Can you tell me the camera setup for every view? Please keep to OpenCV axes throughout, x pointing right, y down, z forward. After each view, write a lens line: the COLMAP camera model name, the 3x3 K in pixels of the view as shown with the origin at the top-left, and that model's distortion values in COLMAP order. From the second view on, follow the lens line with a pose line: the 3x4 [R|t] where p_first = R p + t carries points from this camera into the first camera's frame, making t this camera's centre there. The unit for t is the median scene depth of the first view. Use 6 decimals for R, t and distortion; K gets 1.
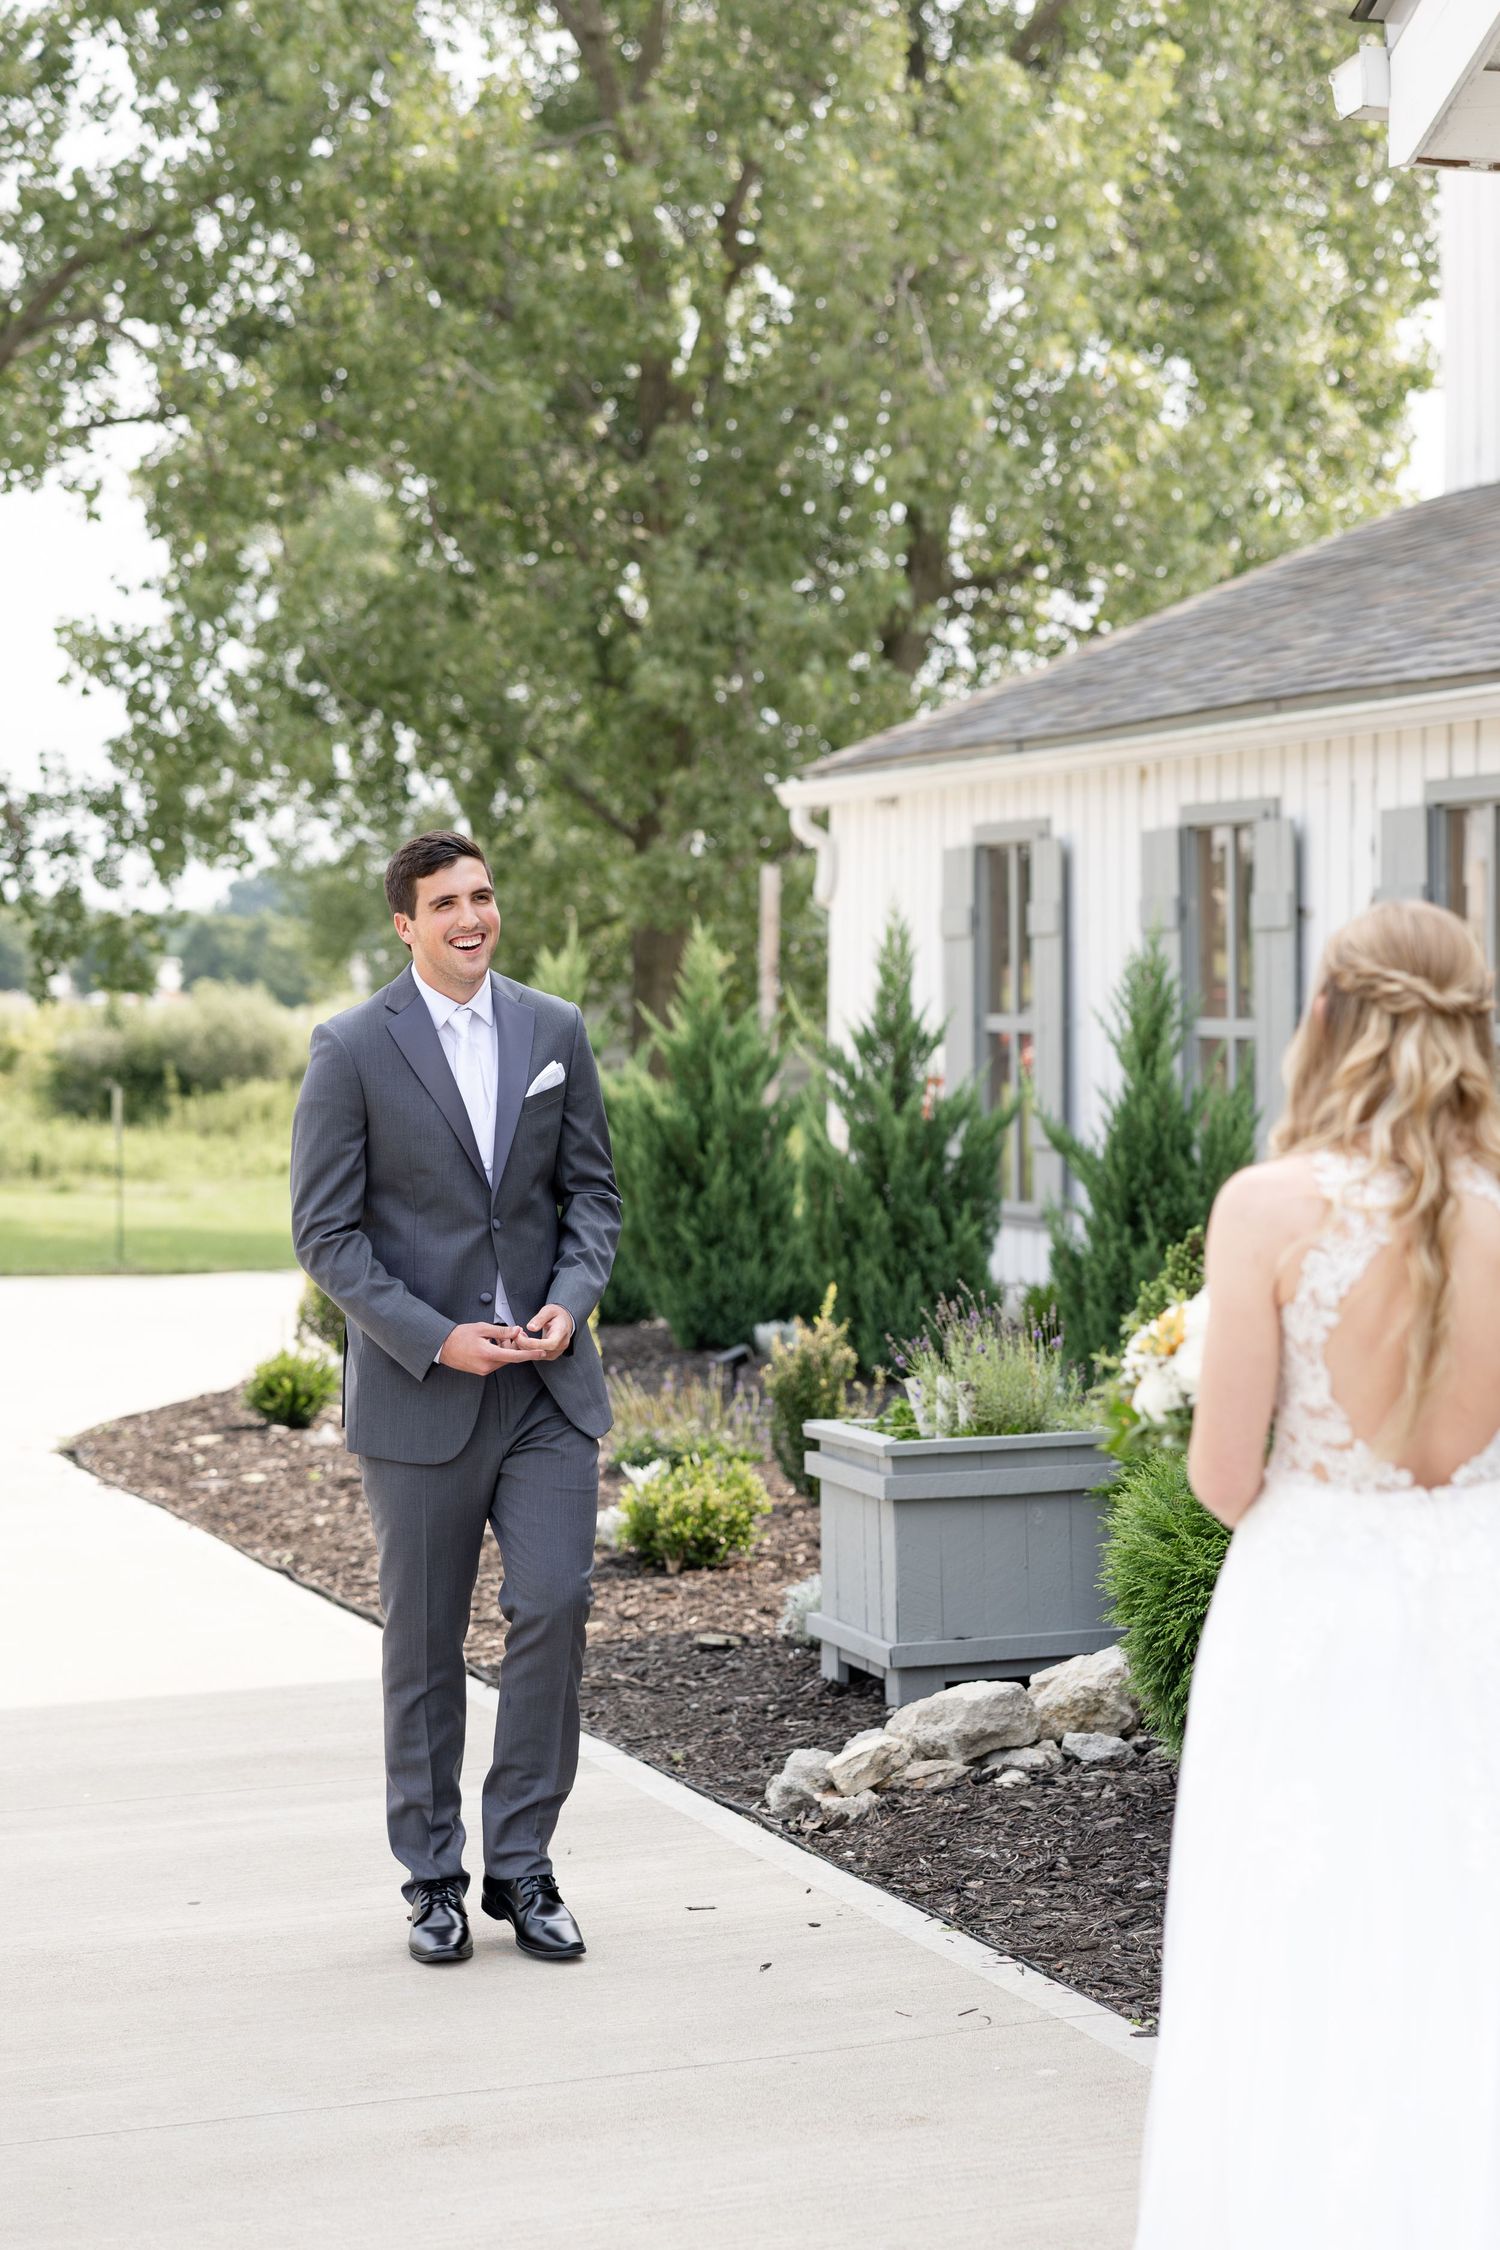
lens RADIAL K [[4382.2, 0, 597.0], [0, 4382.2, 978.4], [0, 0, 1]] dist [0.018808, 0.000000]
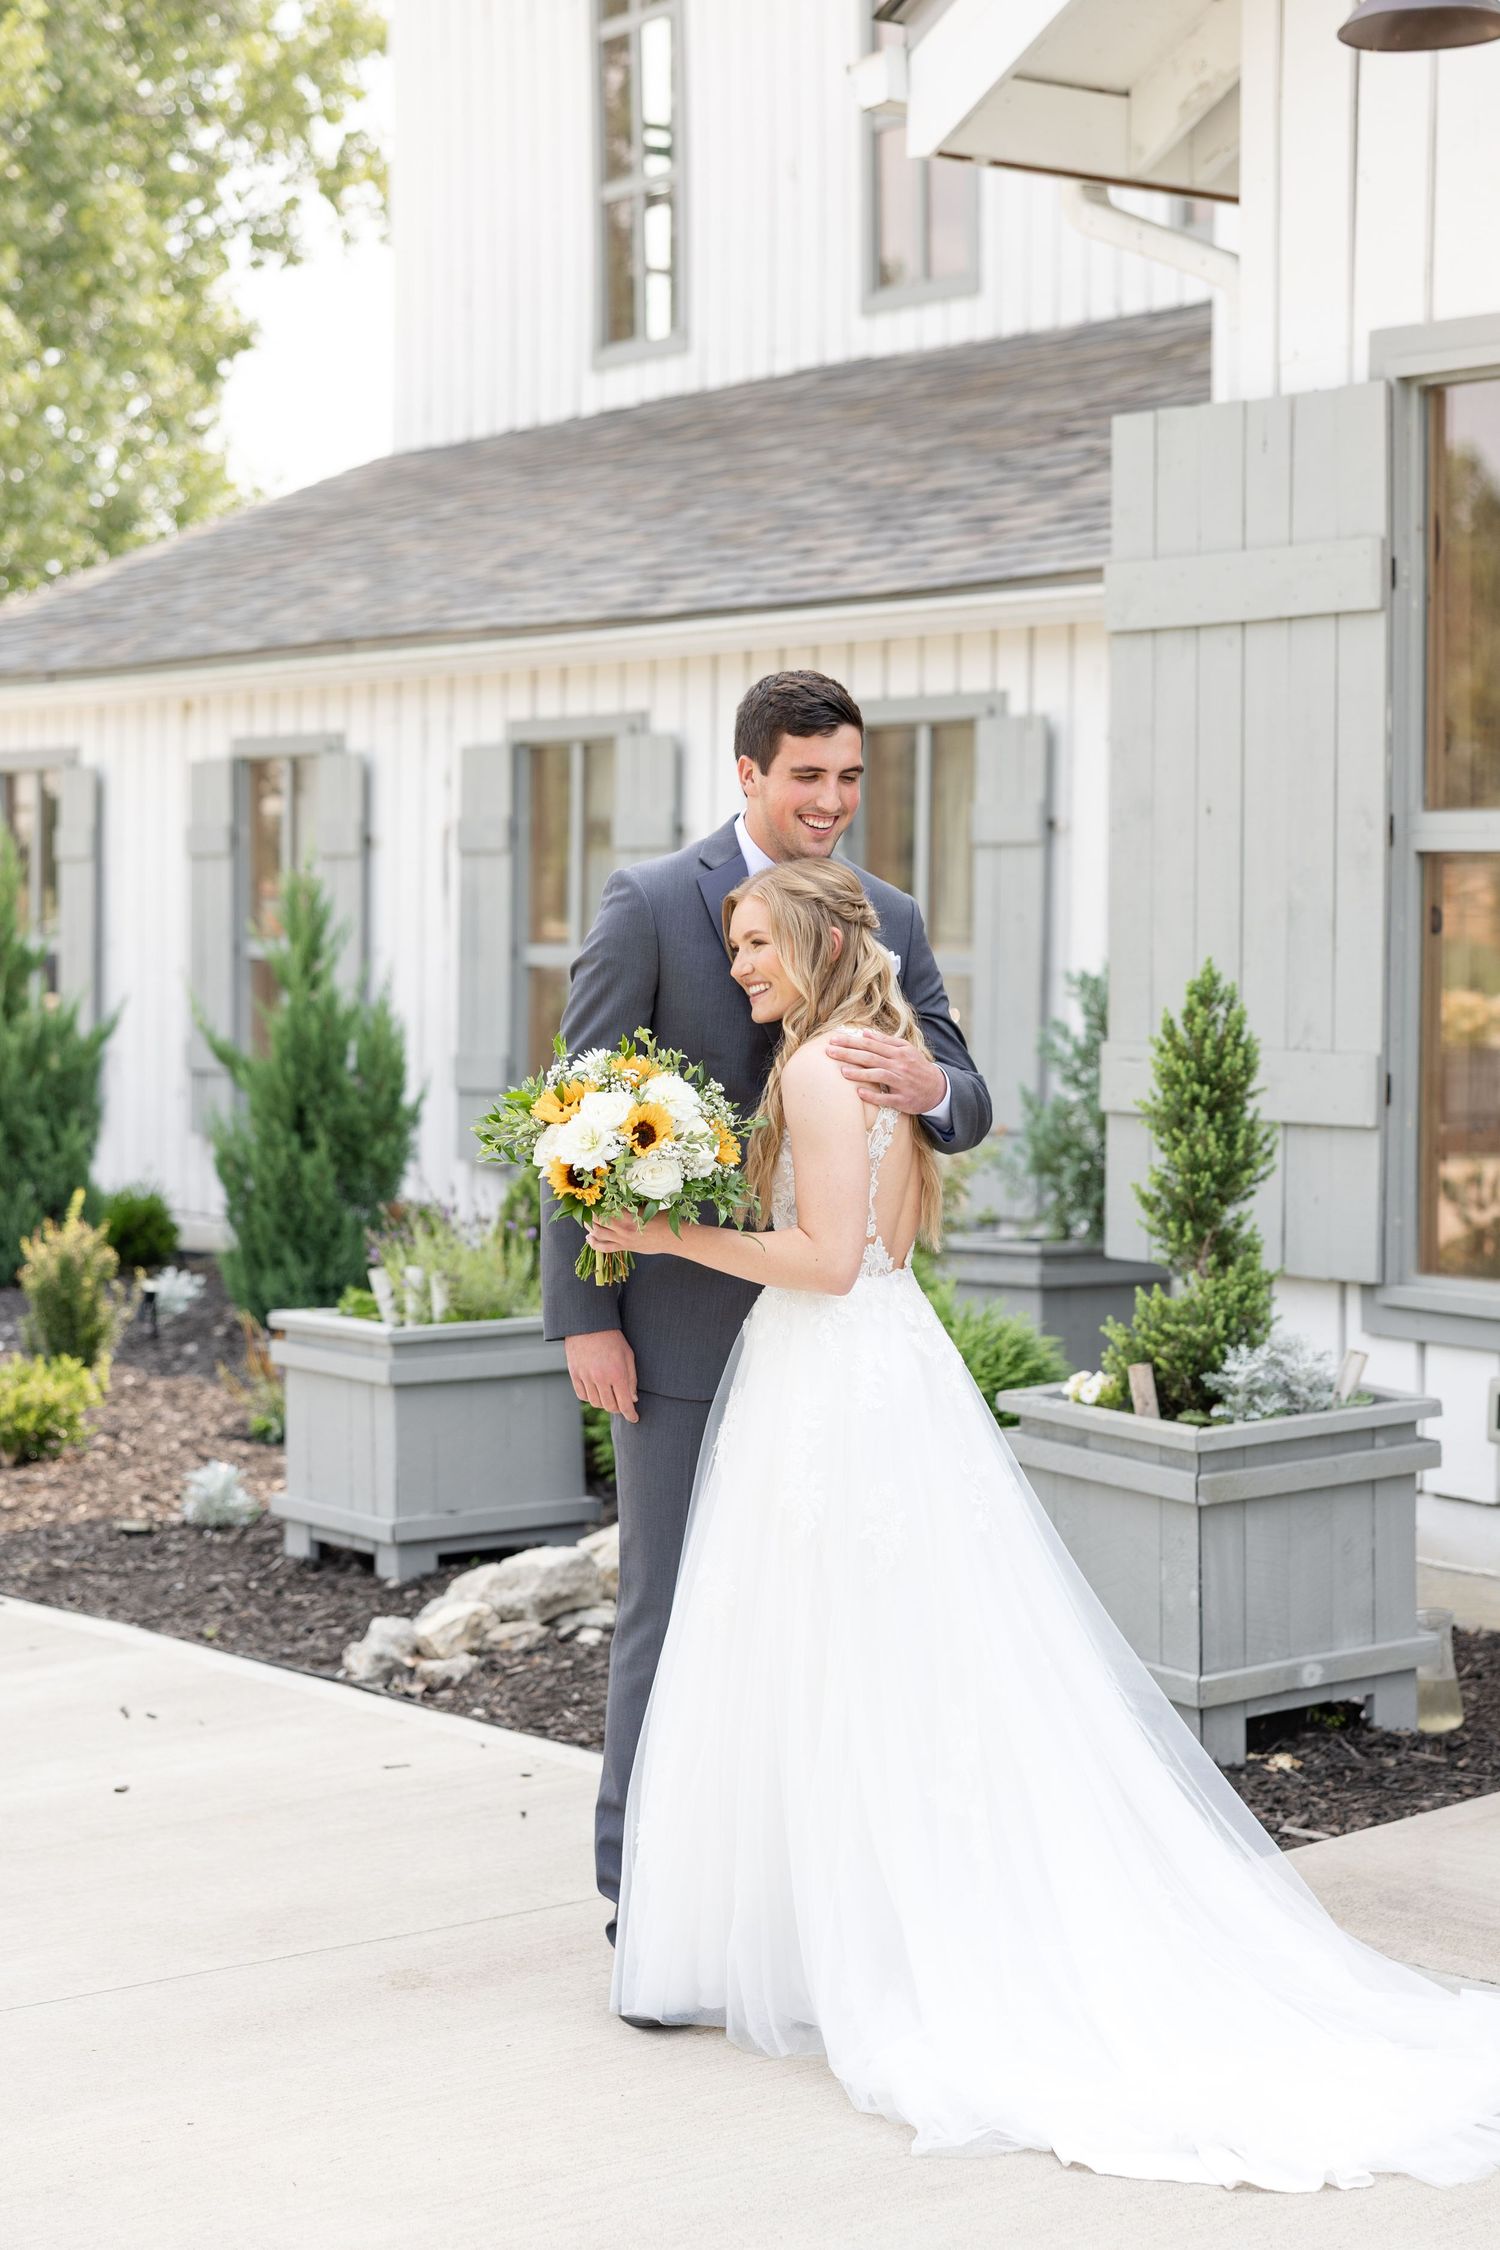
lens RADIAL K [[4200.4, 0, 645.8], [0, 4200.4, 950.2], [0, 0, 1]] dist [-0.046720, 0.000000]
pose [[0.952086, 0.010274, 0.305657, -0.108709], [-0.013312, 0.999880, 0.007859, 0.003205], [-0.305539, -0.011552, 0.952109, 0.010629]]
